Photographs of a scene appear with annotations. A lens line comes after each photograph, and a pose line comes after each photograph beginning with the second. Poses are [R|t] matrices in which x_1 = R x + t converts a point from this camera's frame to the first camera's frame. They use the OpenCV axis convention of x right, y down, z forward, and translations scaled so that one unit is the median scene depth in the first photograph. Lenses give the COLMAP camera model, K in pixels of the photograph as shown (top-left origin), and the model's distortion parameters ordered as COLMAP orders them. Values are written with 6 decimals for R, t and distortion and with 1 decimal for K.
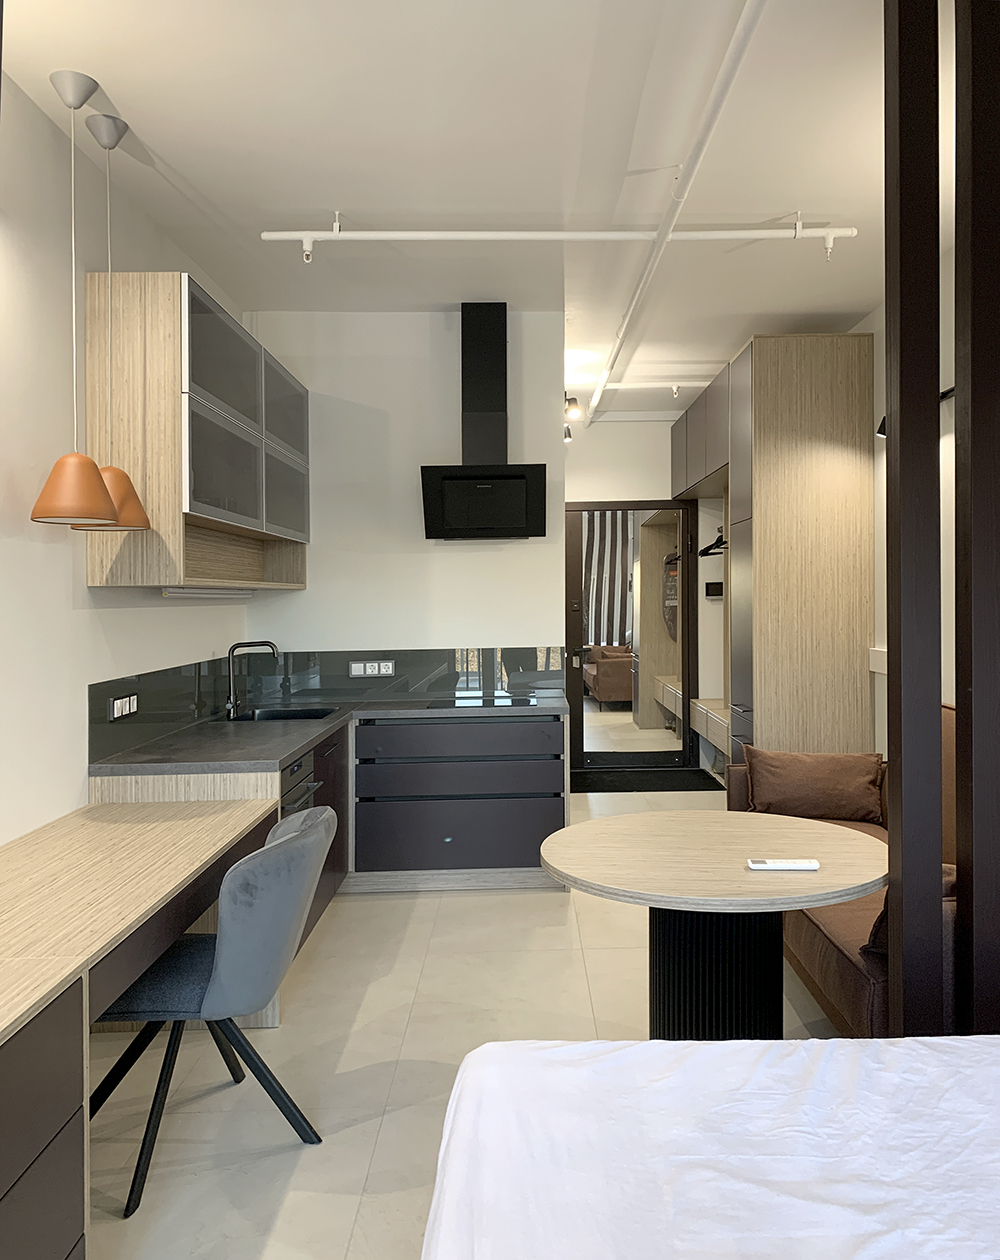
lens RADIAL K [[977.0, 0, 500.0], [0, 977.0, 630.0], [0, 0, 1]] dist [0.039010, -0.000918]
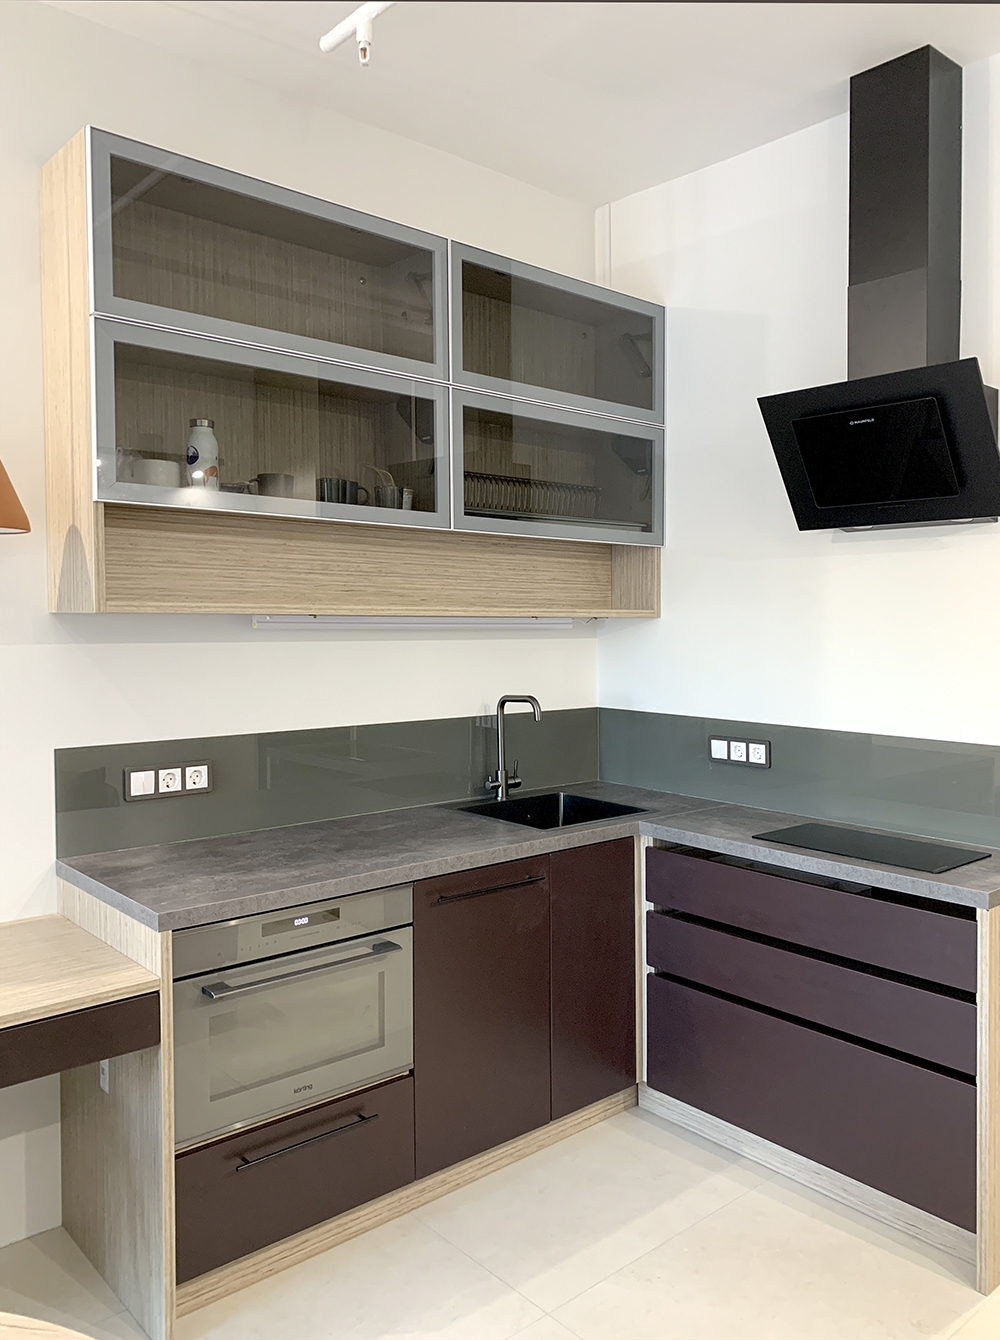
lens RADIAL K [[1036.3, 0, 499.8], [0, 1036.3, 641.5], [0, 0, 1]] dist [-0.006278, -0.004091]
pose [[0.677863, 0.019370, -0.734933, 0.251760], [-0.031811, 0.999489, -0.002998, -0.021844], [0.734500, 0.025412, 0.678133, 0.496345]]
